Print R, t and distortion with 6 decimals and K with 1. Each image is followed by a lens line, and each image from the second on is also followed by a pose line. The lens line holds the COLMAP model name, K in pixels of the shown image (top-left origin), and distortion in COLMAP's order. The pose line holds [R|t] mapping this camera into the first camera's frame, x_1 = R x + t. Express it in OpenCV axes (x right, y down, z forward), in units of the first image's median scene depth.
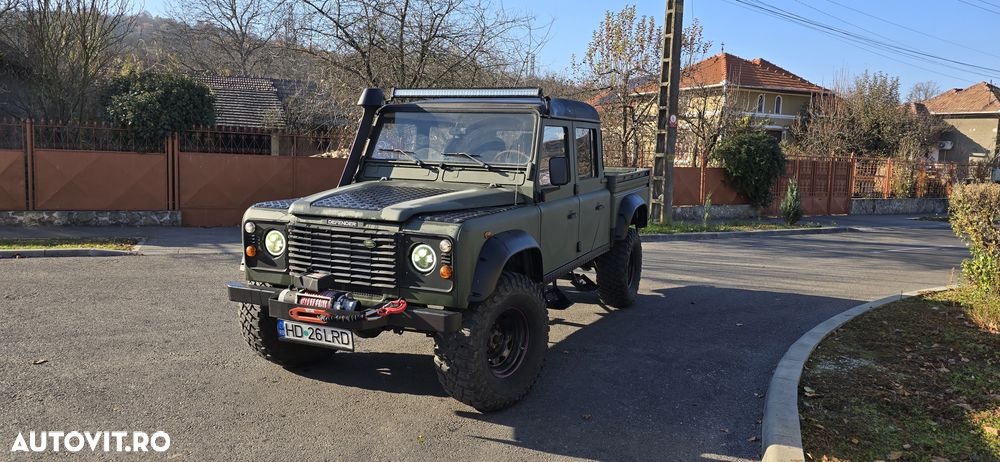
lens RADIAL K [[642.3, 0, 489.4], [0, 642.3, 219.6], [0, 0, 1]] dist [0.059141, -0.026367]
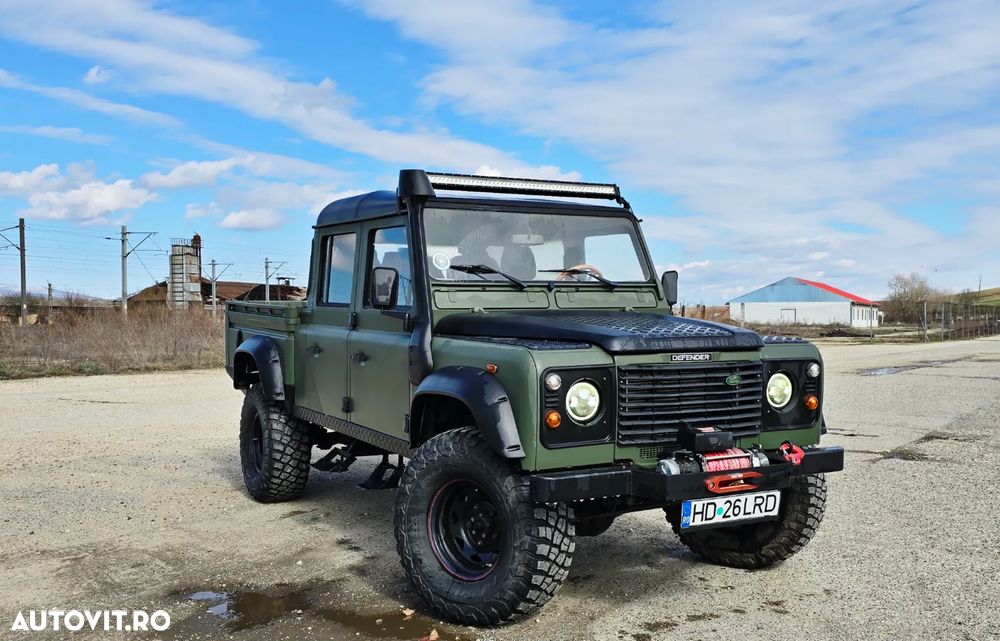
lens RADIAL K [[1087.3, 0, 509.3], [0, 1087.3, 316.4], [0, 0, 1]] dist [0.073282, 0.000000]
pose [[0.594550, -0.034705, 0.803309, -1.375047], [0.107059, 0.993589, -0.036311, -0.018887], [-0.796900, 0.107590, 0.594454, 0.440952]]
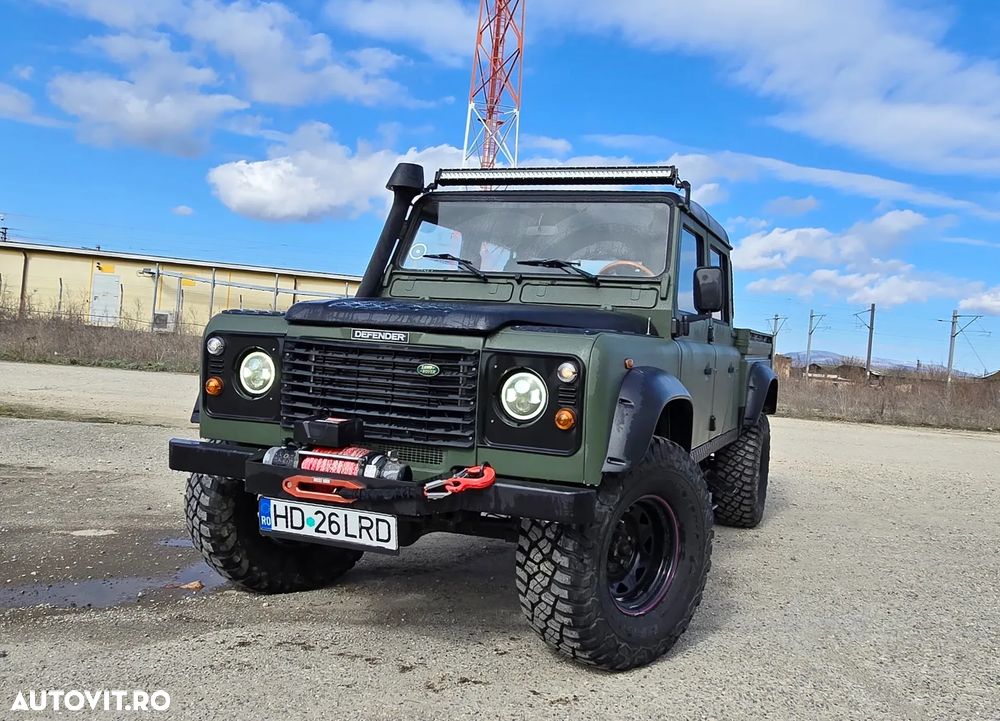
lens RADIAL K [[825.5, 0, 533.3], [0, 825.5, 367.9], [0, 0, 1]] dist [-0.012855, -0.003160]
pose [[0.997291, 0.039178, 0.062261, -0.138578], [-0.033466, 0.995355, -0.090274, 0.099932], [-0.065508, 0.087945, 0.993969, 0.258019]]
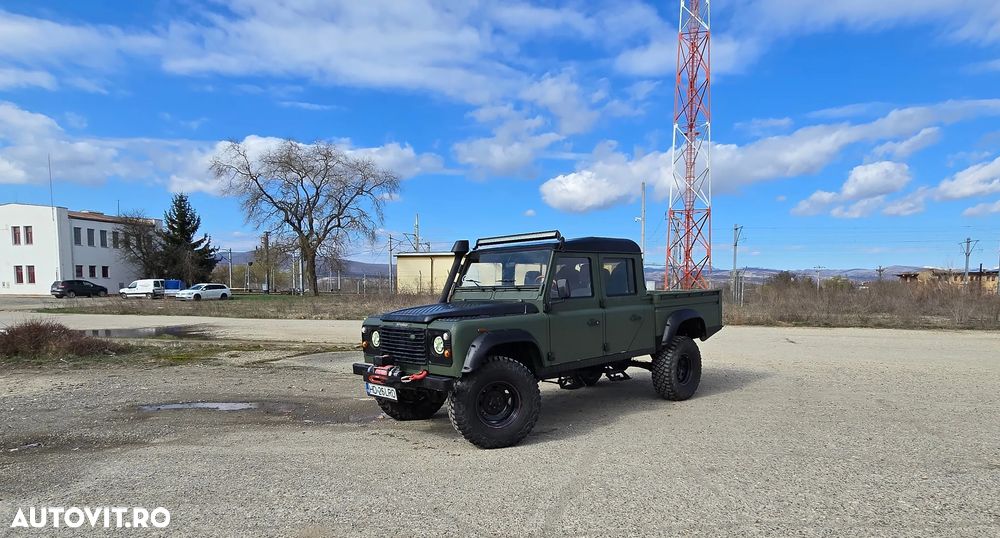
lens RADIAL K [[558.1, 0, 515.0], [0, 558.1, 328.5], [0, 0, 1]] dist [-0.020316, 0.001405]
pose [[0.929456, -0.014802, -0.368636, 0.566219], [0.000417, 0.999236, -0.039071, 0.071561], [0.368933, 0.036161, 0.928752, -0.199391]]
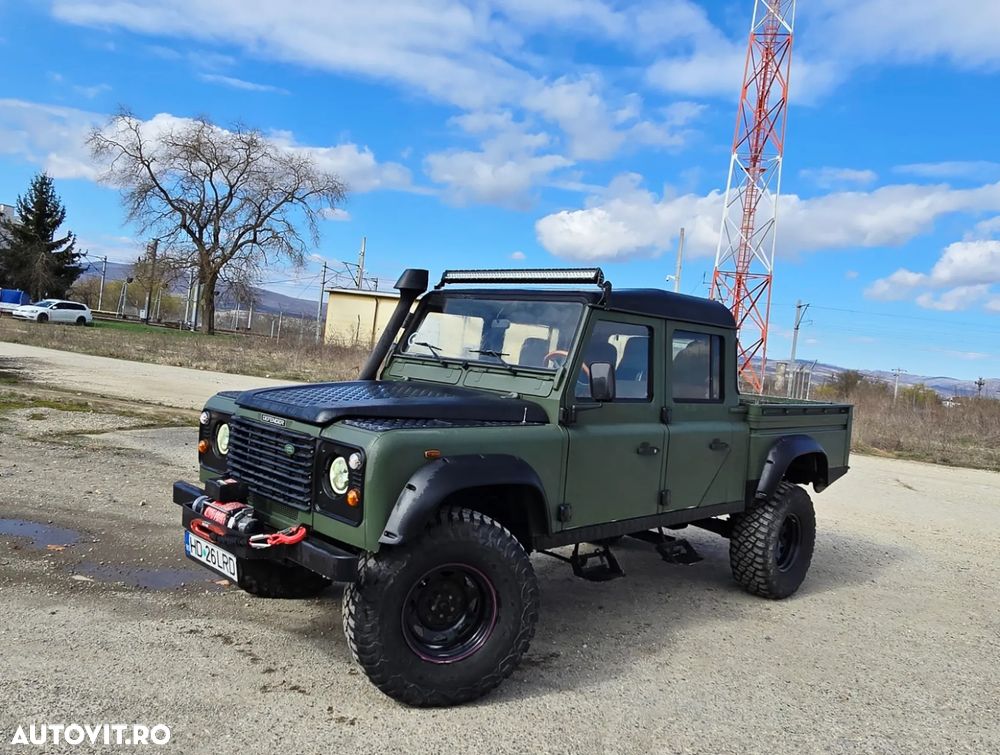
lens RADIAL K [[754.9, 0, 500.3], [0, 754.9, 365.4], [0, 0, 1]] dist [-0.017139, -0.009697]
pose [[0.934874, 0.066668, -0.348662, 0.362615], [-0.106751, 0.989541, -0.097023, -0.001478], [0.338547, 0.127925, 0.932213, 0.227490]]
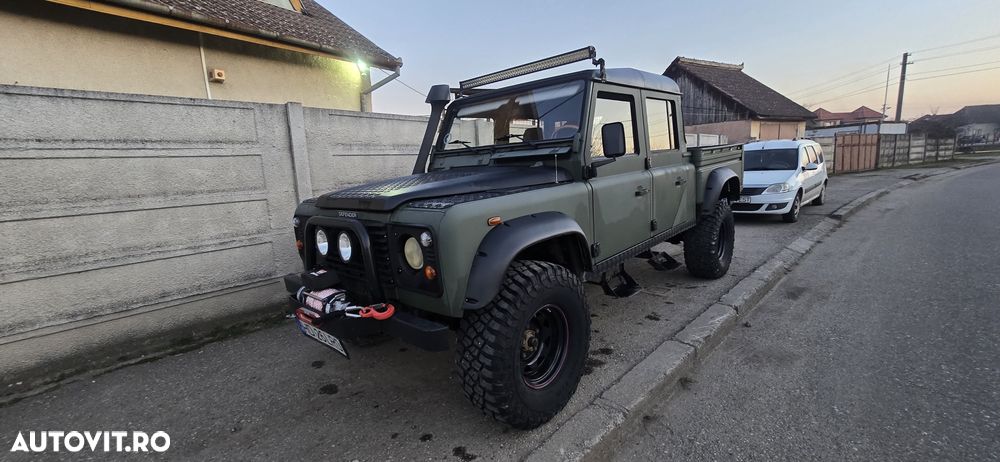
lens RADIAL K [[390.8, 0, 497.1], [0, 390.8, 238.7], [0, 0, 1]] dist [-0.000731, 0.000782]
pose [[0.944970, -0.027032, -0.326037, 0.158741], [0.055290, 0.995441, 0.077718, 0.007657], [0.322450, -0.091468, 0.942157, 0.556475]]
